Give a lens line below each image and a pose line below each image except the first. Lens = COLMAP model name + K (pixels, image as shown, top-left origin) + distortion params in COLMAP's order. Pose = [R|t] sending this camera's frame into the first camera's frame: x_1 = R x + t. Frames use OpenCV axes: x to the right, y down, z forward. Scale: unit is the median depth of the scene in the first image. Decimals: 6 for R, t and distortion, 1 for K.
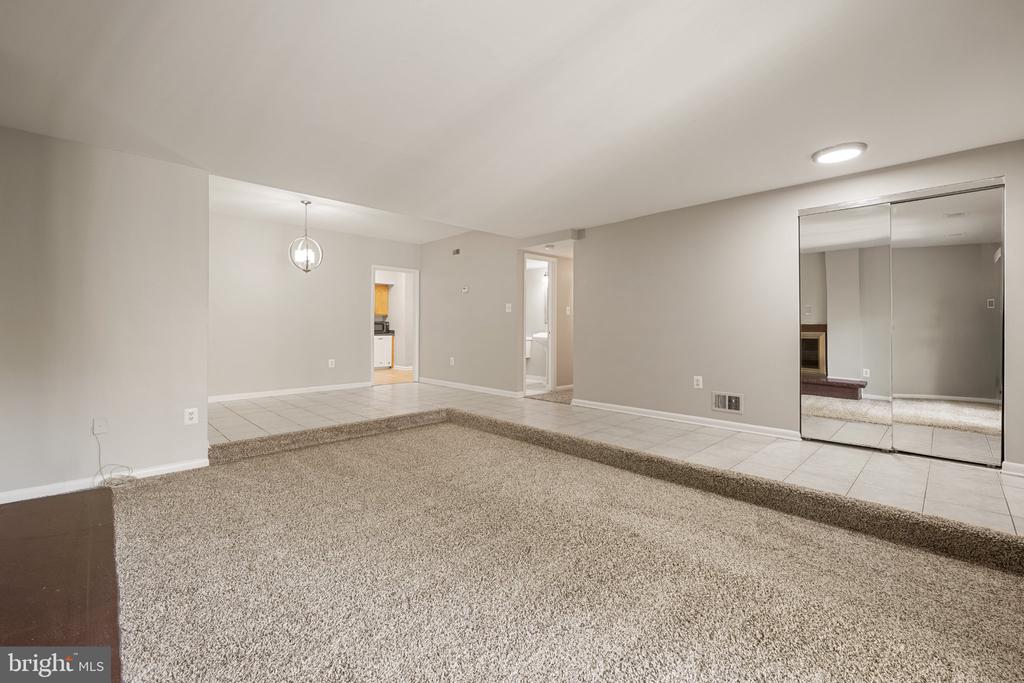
lens RADIAL K [[431.1, 0, 499.0], [0, 431.1, 330.2], [0, 0, 1]] dist [0.000318, 0.000057]
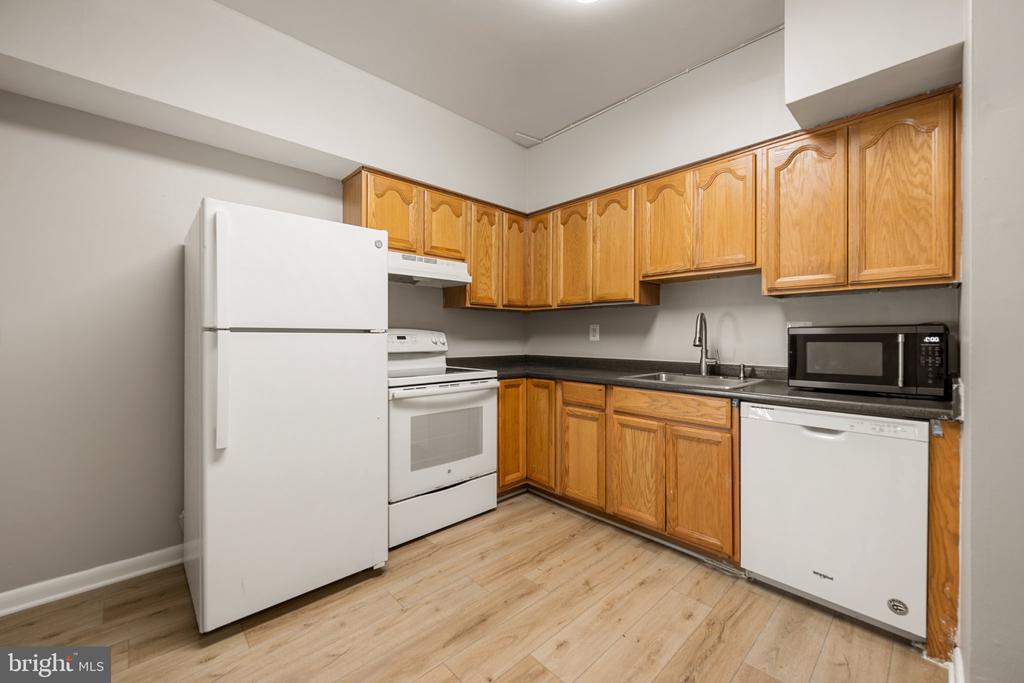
lens RADIAL K [[405.7, 0, 510.3], [0, 405.7, 338.4], [0, 0, 1]] dist [-0.001098, -0.000068]
pose [[0.013068, 0.007755, -0.999885, -0.120456], [-0.003642, 0.999964, 0.007708, -0.015224], [0.999908, 0.003541, 0.013096, 0.870818]]
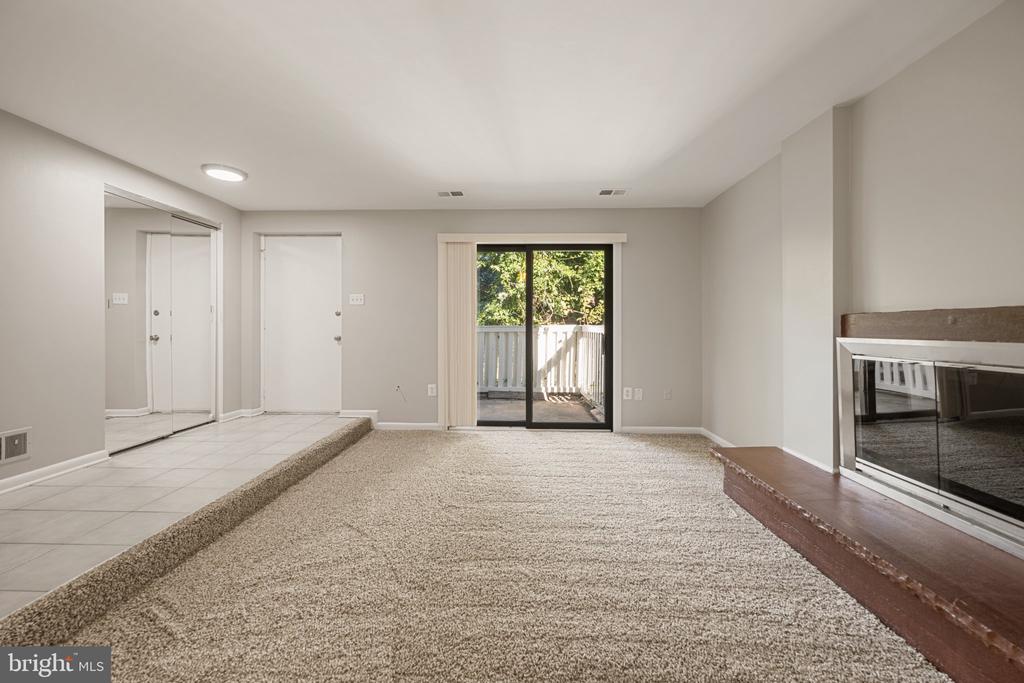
lens RADIAL K [[410.7, 0, 511.1], [0, 410.7, 329.0], [0, 0, 1]] dist [-0.000968, 0.000159]
pose [[-0.715944, -0.004597, 0.698143, -0.150870], [0.001632, 0.999965, 0.008258, -0.002272], [-0.698156, 0.007052, -0.715911, 0.356942]]
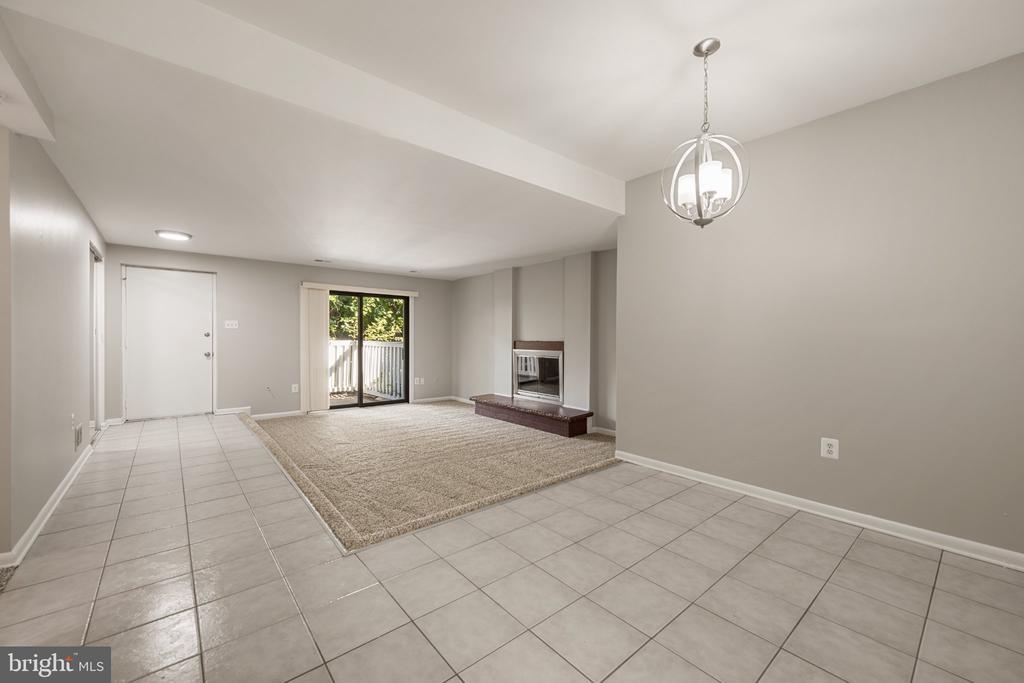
lens RADIAL K [[405.7, 0, 510.3], [0, 405.7, 338.4], [0, 0, 1]] dist [-0.001098, -0.000068]
pose [[-0.999076, -0.005766, 0.042598, -0.144818], [-0.005466, 0.999959, 0.007160, -0.016557], [-0.042638, 0.006921, -0.999067, 0.699822]]
